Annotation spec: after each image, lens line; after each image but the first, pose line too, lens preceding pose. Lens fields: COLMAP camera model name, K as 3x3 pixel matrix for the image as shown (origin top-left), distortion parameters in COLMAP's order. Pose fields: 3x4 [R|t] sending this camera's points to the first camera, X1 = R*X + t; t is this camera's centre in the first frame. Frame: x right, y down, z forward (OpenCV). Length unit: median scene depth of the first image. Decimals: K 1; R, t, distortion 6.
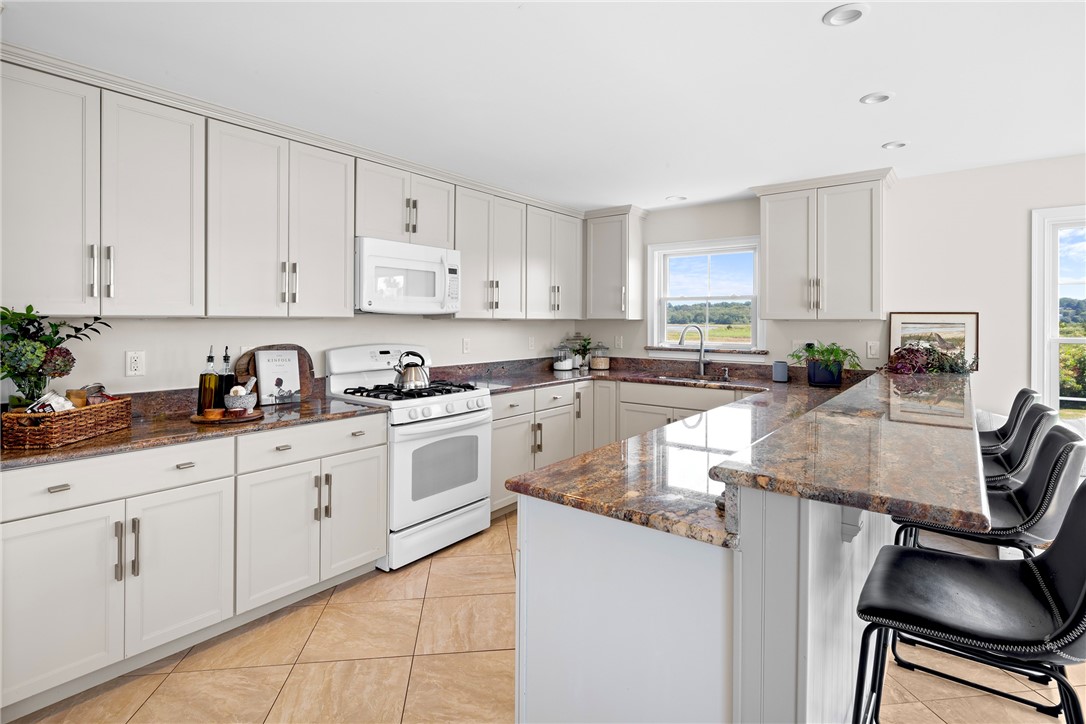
lens RADIAL K [[542.1, 0, 525.9], [0, 542.1, 323.3], [0, 0, 1]] dist [0.013431, -0.000076]
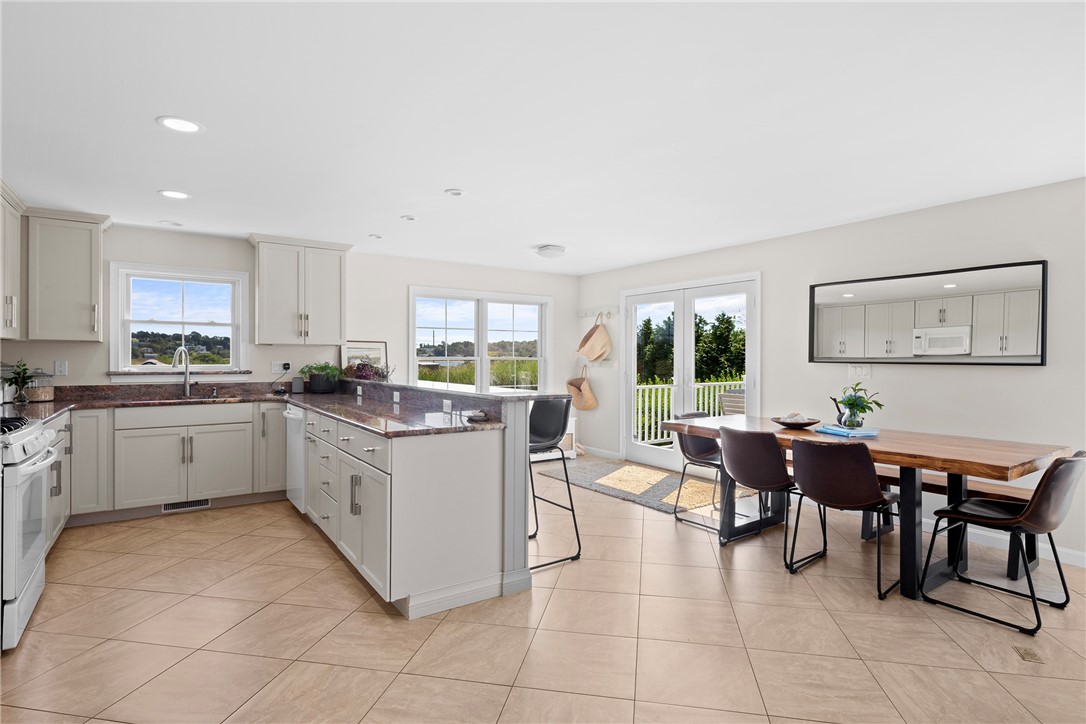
lens RADIAL K [[542.1, 0, 543.0], [0, 542.1, 360.7], [0, 0, 1]] dist [0.013431, -0.000076]
pose [[0.318341, -0.009086, 0.947933, -0.429799], [0.000728, 0.999956, 0.009340, 0.016528], [-0.947976, -0.002283, 0.318334, 0.012447]]
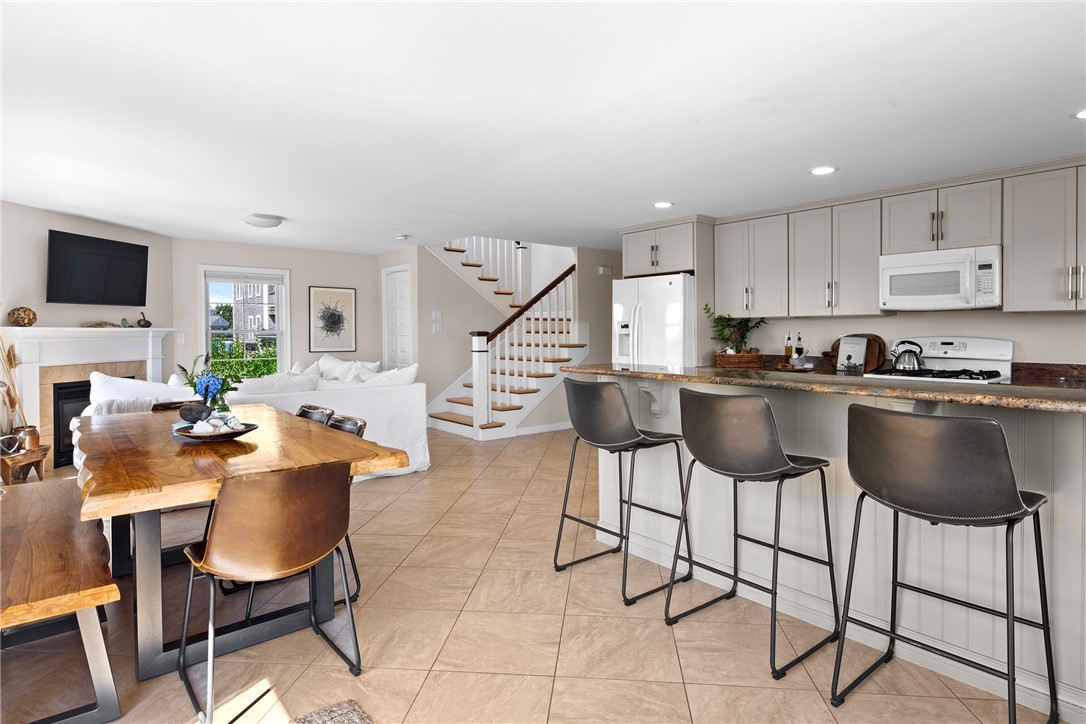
lens RADIAL K [[582.9, 0, 538.2], [0, 582.9, 332.4], [0, 0, 1]] dist [0.001537, 0.000566]
pose [[-0.242479, 0.014477, -0.970049, 3.039642], [0.010810, 0.999867, 0.012220, 0.014712], [0.970096, -0.007524, -0.242603, 1.184128]]
